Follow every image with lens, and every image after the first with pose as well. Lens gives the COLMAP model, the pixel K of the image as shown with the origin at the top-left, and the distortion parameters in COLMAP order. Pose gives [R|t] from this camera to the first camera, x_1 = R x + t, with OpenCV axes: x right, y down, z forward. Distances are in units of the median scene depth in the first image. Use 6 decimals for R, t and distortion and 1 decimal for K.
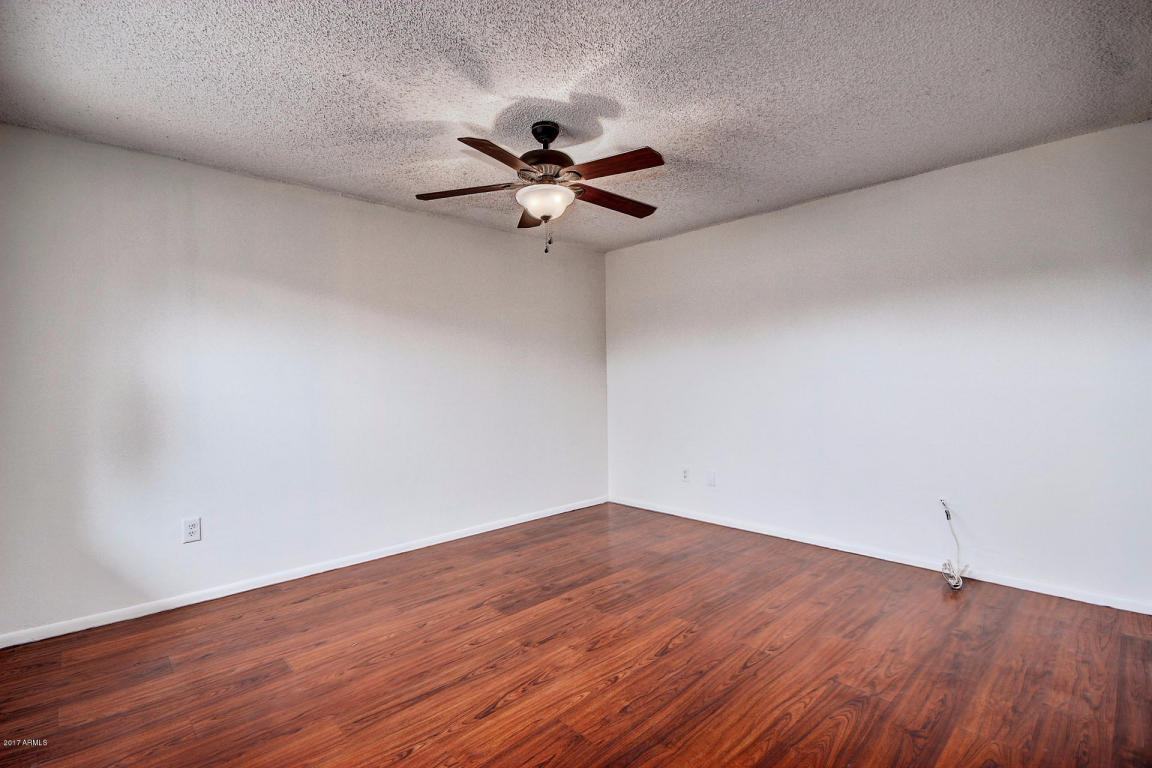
lens RADIAL K [[530.0, 0, 568.2], [0, 530.0, 382.9], [0, 0, 1]] dist [0.010538, -0.012846]
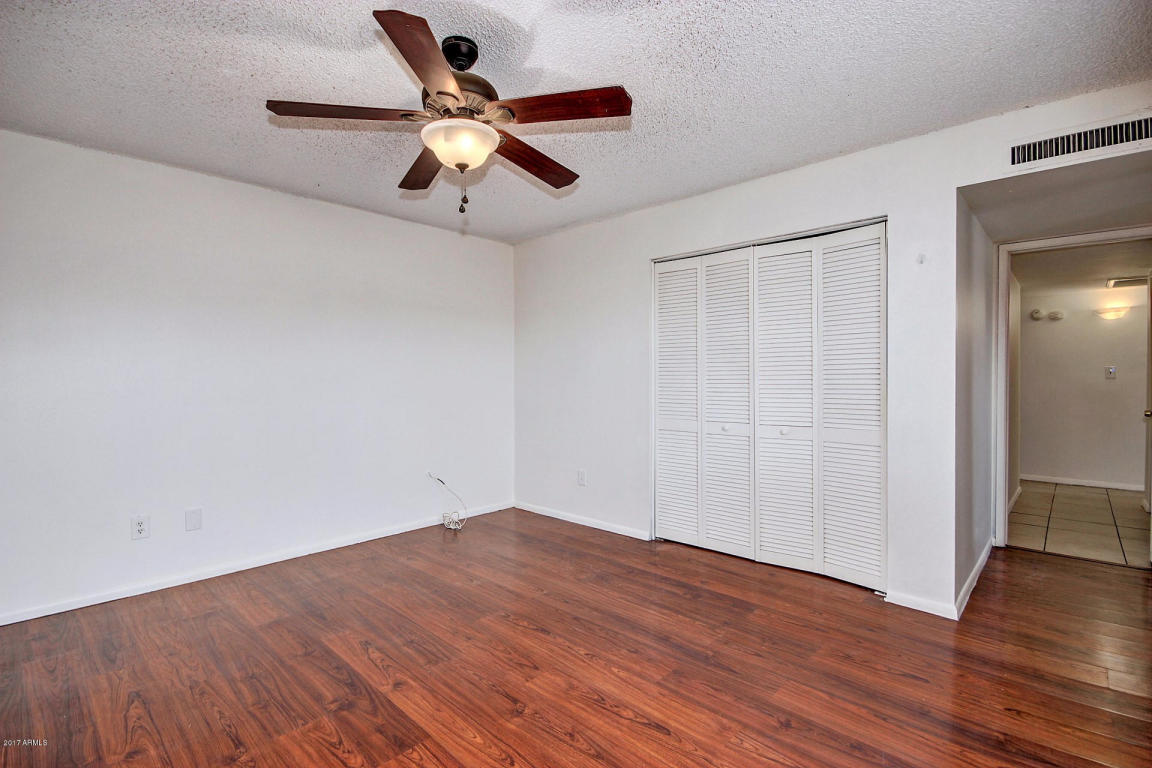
lens RADIAL K [[530.0, 0, 568.2], [0, 530.0, 382.9], [0, 0, 1]] dist [0.010538, -0.012846]
pose [[-0.054088, 0.006696, 0.998514, -0.846735], [0.009899, 0.999932, -0.006169, 0.006661], [-0.998487, 0.009551, -0.054151, 0.931832]]
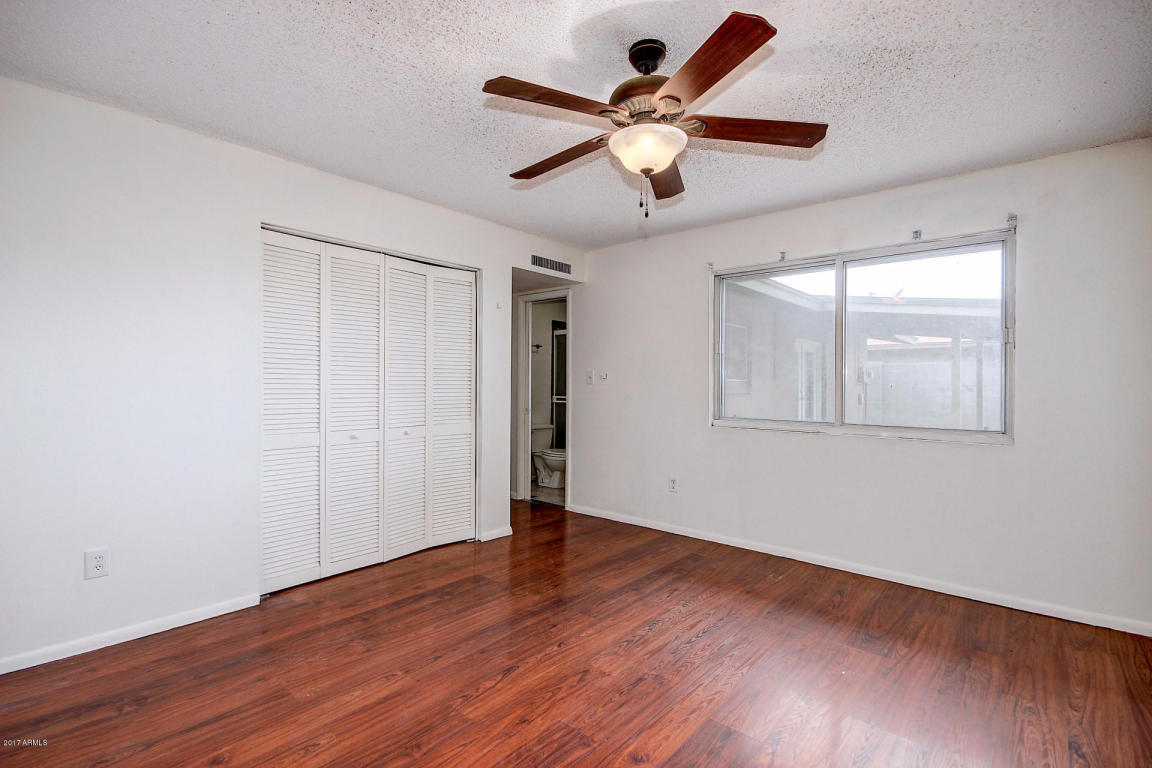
lens RADIAL K [[530.0, 0, 568.2], [0, 530.0, 382.9], [0, 0, 1]] dist [0.010538, -0.012846]
pose [[-0.995331, 0.007267, -0.096247, 0.151165], [0.006841, 0.999965, 0.004750, -0.013262], [0.096278, 0.004070, -0.995346, 1.821465]]
